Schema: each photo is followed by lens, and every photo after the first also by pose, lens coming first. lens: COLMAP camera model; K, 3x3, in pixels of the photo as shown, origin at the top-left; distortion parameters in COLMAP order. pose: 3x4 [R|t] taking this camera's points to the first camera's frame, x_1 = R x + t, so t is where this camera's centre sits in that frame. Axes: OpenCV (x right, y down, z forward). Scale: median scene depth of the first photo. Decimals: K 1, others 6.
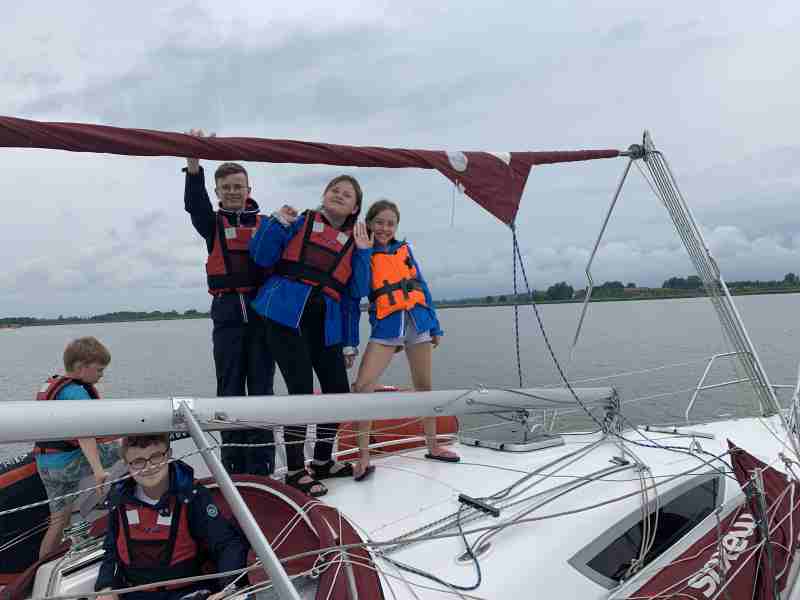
lens RADIAL K [[617.6, 0, 387.5], [0, 617.6, 283.6], [0, 0, 1]] dist [0.018580, -0.026796]
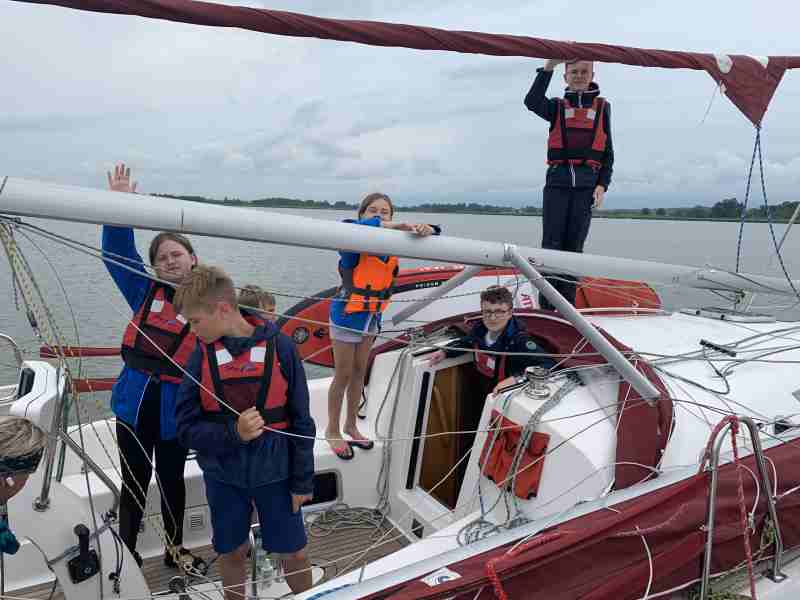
lens RADIAL K [[617.6, 0, 406.2], [0, 617.6, 307.3], [0, 0, 1]] dist [0.018580, -0.026796]
pose [[0.980446, 0.102751, -0.167832, -0.253507], [-0.068598, 0.977817, 0.197908, 0.059122], [0.184445, -0.182525, 0.965746, -0.312407]]
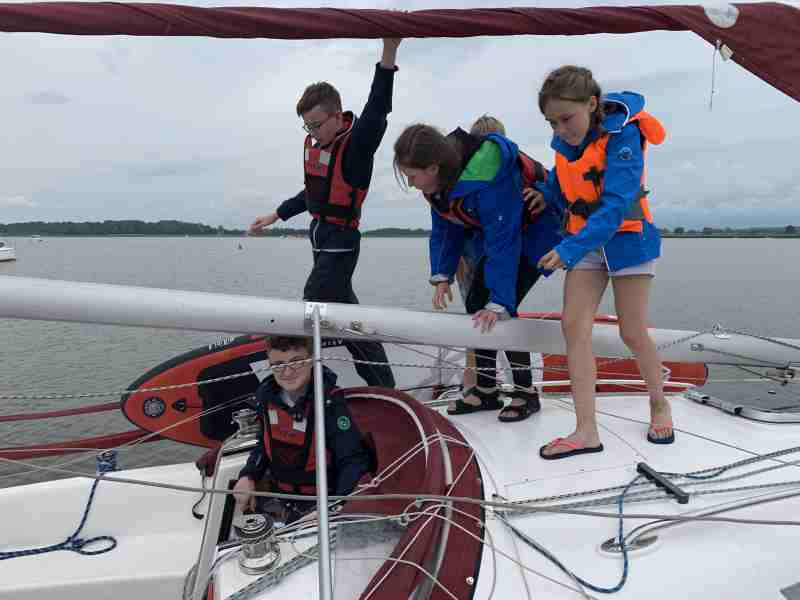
lens RADIAL K [[617.6, 0, 384.2], [0, 617.6, 301.0], [0, 0, 1]] dist [0.018580, -0.026796]
pose [[0.892249, 0.100407, -0.440238, 0.140758], [-0.025721, 0.984682, 0.172451, 0.016584], [0.450810, -0.142546, 0.881165, 0.192825]]
